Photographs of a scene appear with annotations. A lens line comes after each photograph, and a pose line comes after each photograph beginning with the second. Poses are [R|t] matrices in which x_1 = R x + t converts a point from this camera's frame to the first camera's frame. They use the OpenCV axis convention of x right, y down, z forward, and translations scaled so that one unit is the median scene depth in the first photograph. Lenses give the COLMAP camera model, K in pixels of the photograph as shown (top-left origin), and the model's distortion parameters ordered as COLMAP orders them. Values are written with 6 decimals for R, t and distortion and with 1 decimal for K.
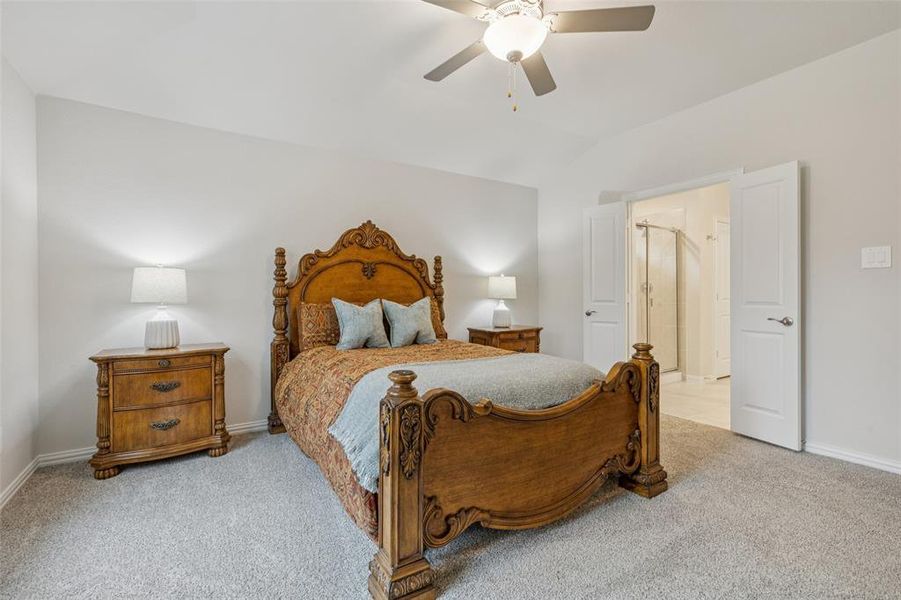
lens RADIAL K [[420.8, 0, 453.2], [0, 420.8, 293.4], [0, 0, 1]] dist [0.003029, 0.000493]
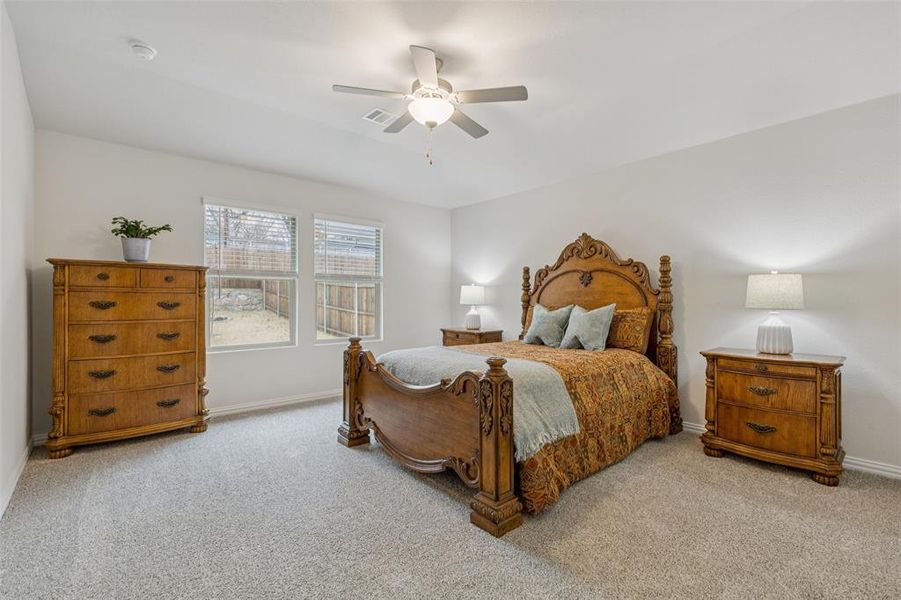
lens RADIAL K [[403.6, 0, 449.4], [0, 403.6, 290.3], [0, 0, 1]] dist [0.001372, 0.000055]
pose [[0.119563, -0.019208, -0.992641, 0.716140], [-0.001567, 0.999808, -0.019536, -0.003206], [0.992825, 0.003891, 0.119510, 0.472165]]
